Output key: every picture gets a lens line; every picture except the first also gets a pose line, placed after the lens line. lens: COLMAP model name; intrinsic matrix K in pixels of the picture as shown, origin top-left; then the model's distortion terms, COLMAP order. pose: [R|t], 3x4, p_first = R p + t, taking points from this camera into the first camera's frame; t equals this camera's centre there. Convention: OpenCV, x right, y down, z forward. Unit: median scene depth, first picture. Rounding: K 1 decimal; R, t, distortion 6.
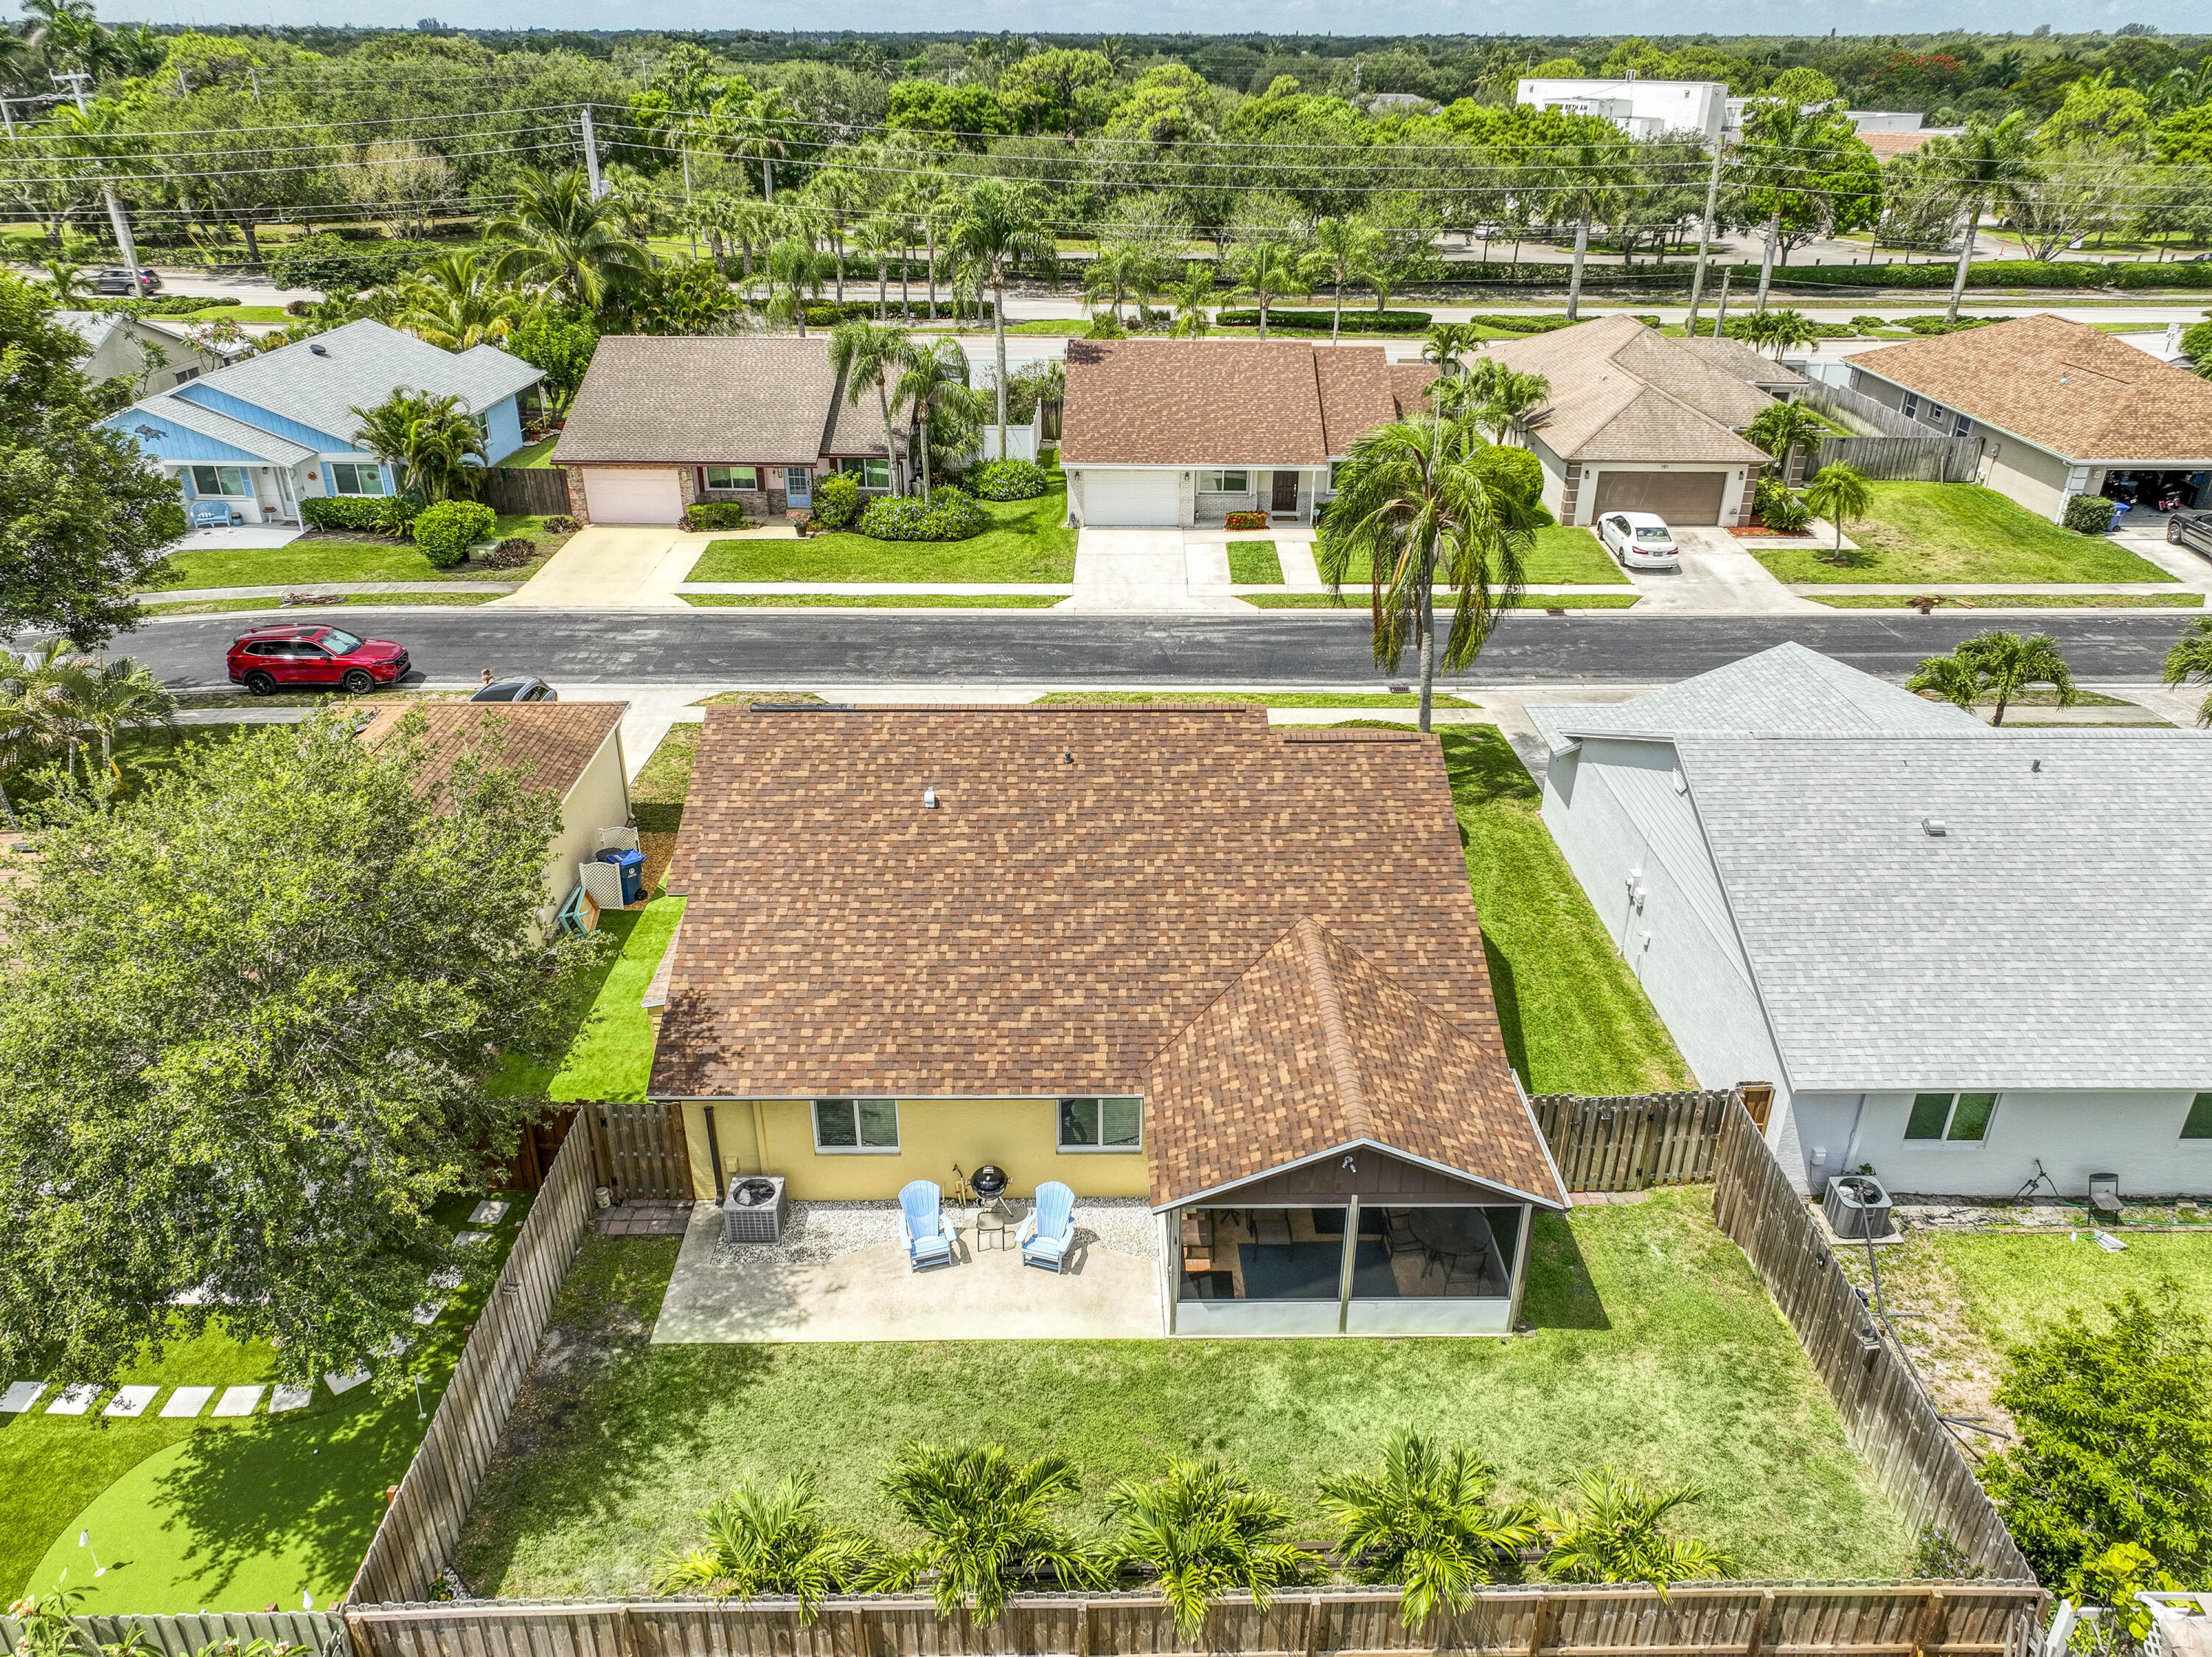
lens RADIAL K [[1537.3, 0, 1114.6], [0, 1537.3, 830.7], [0, 0, 1]] dist [-0.005895, 0.022214]
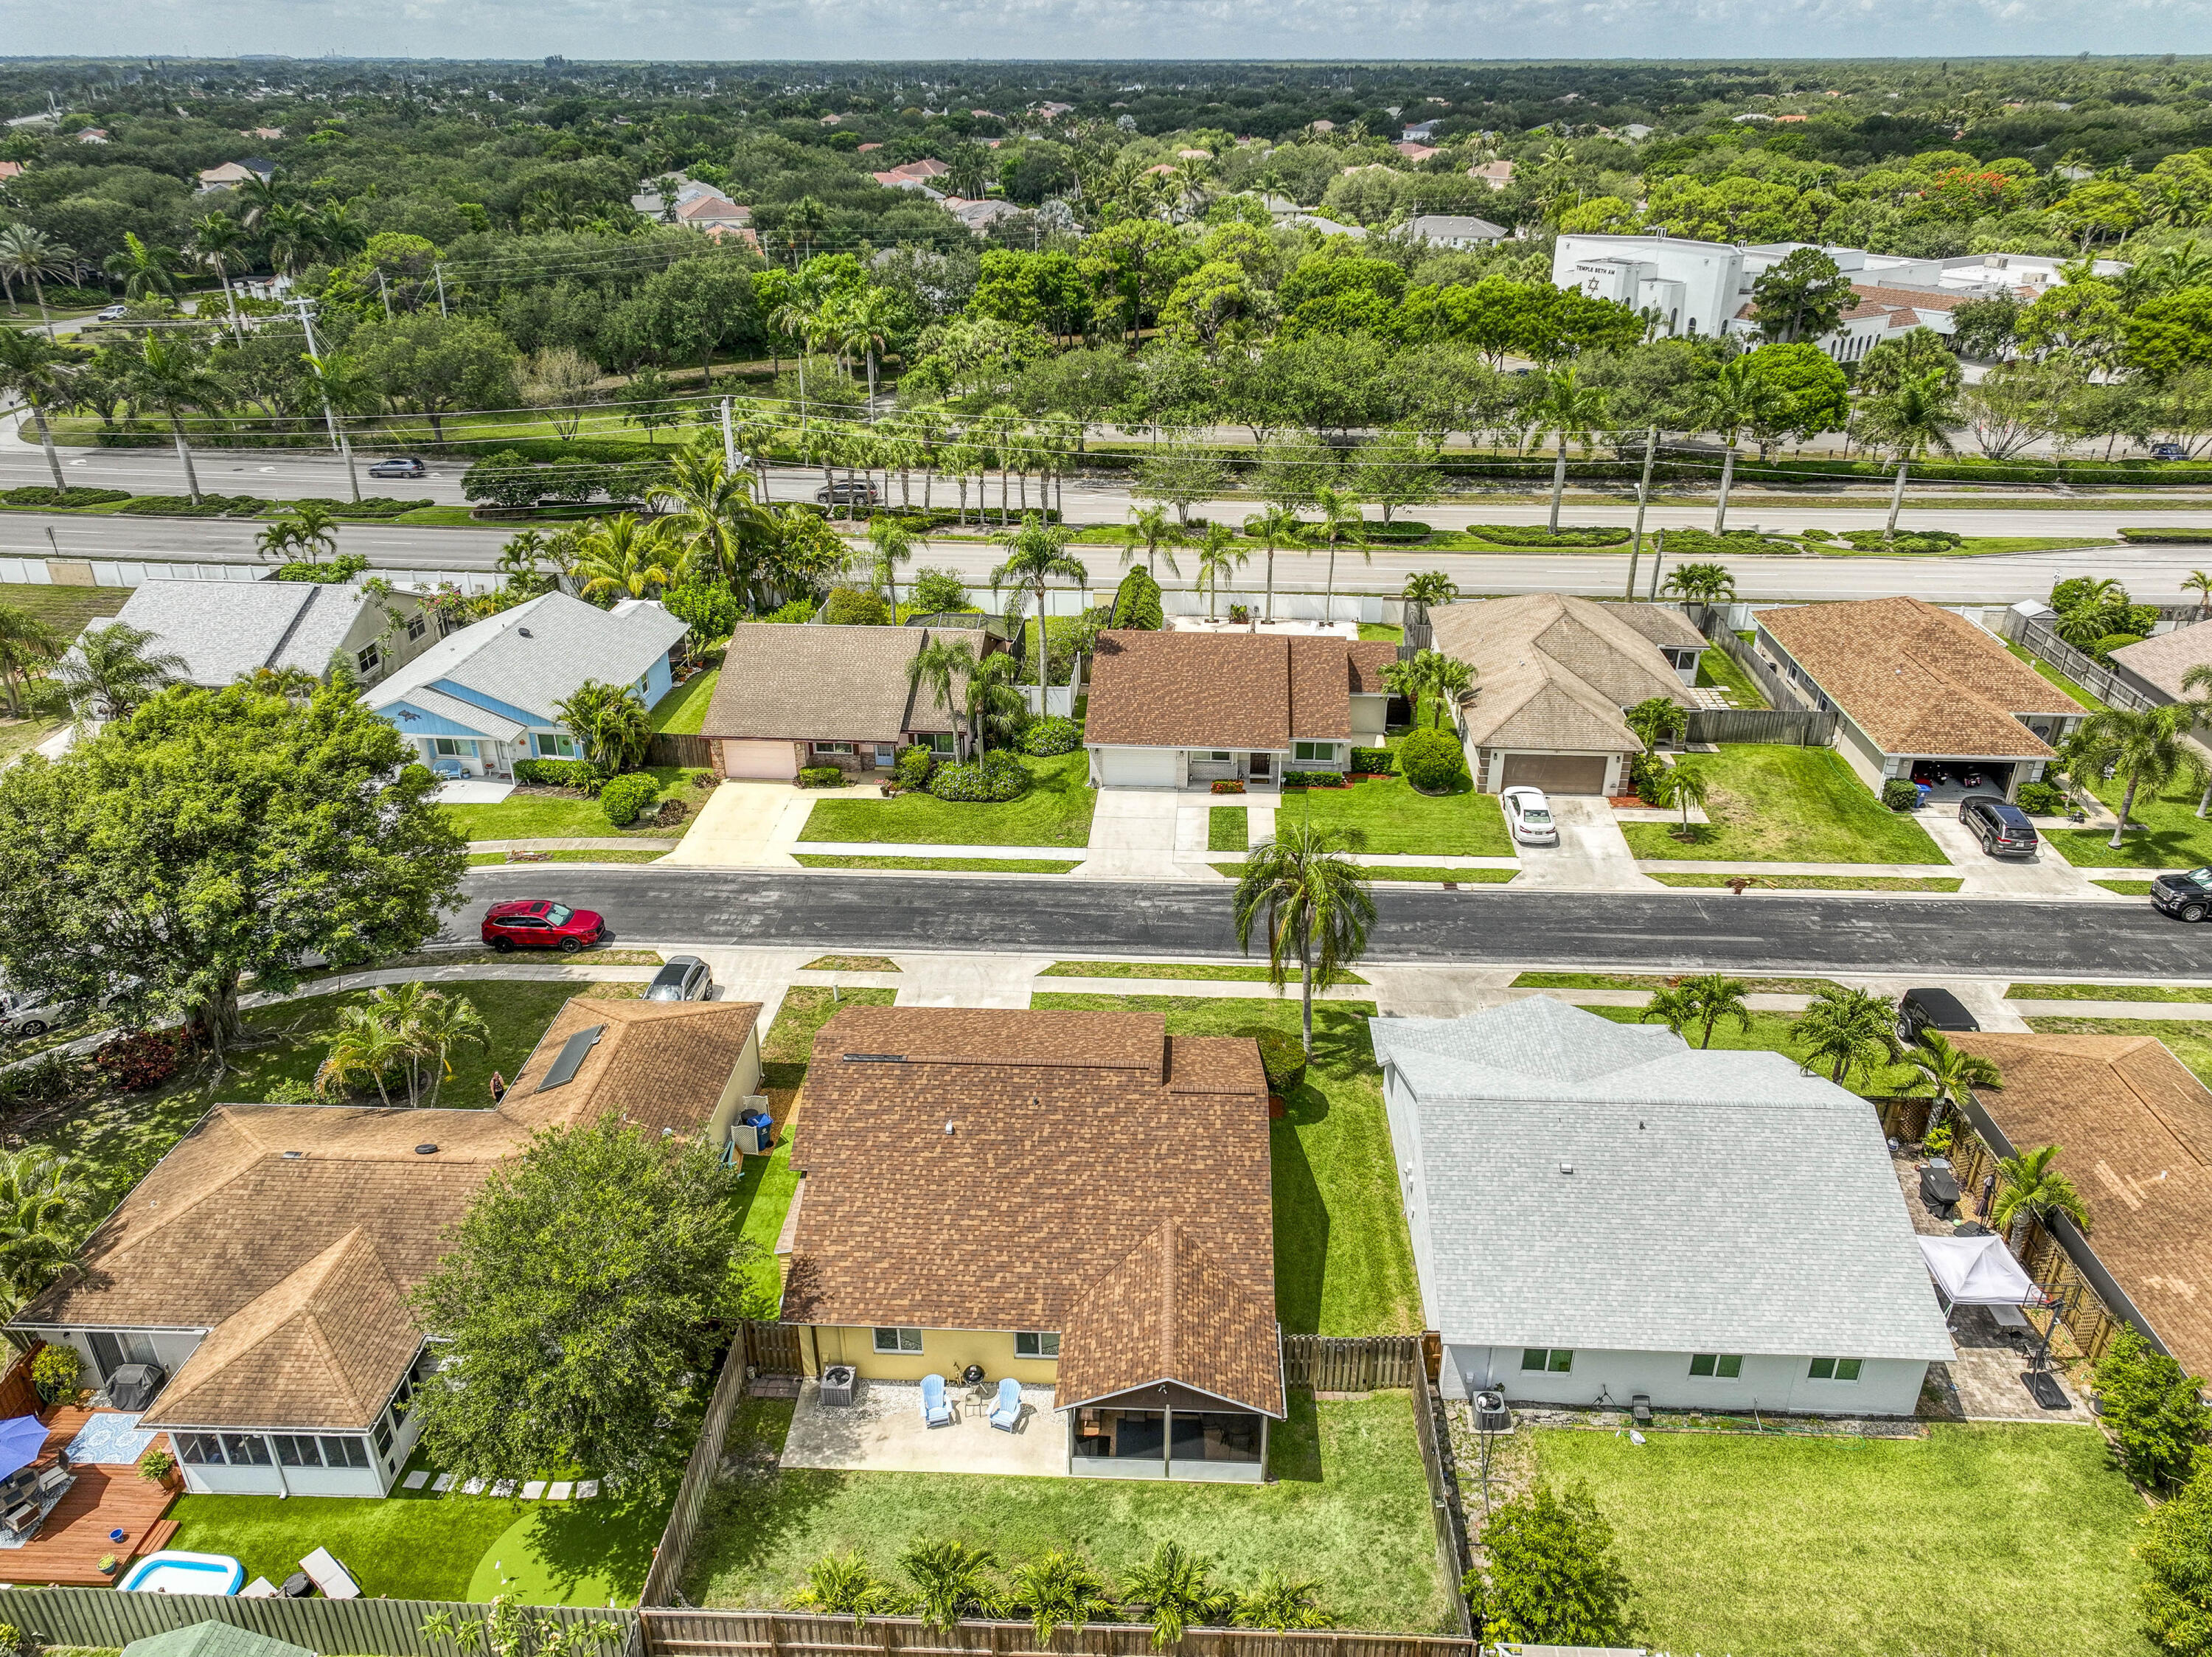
lens RADIAL K [[1537.3, 0, 1114.6], [0, 1537.3, 830.7], [0, 0, 1]] dist [-0.005895, 0.022214]
pose [[0.998116, 0.021217, -0.057568, 0.148777], [-0.021845, 0.999708, -0.010300, -0.336546], [0.057333, 0.011539, 0.998288, -0.655509]]
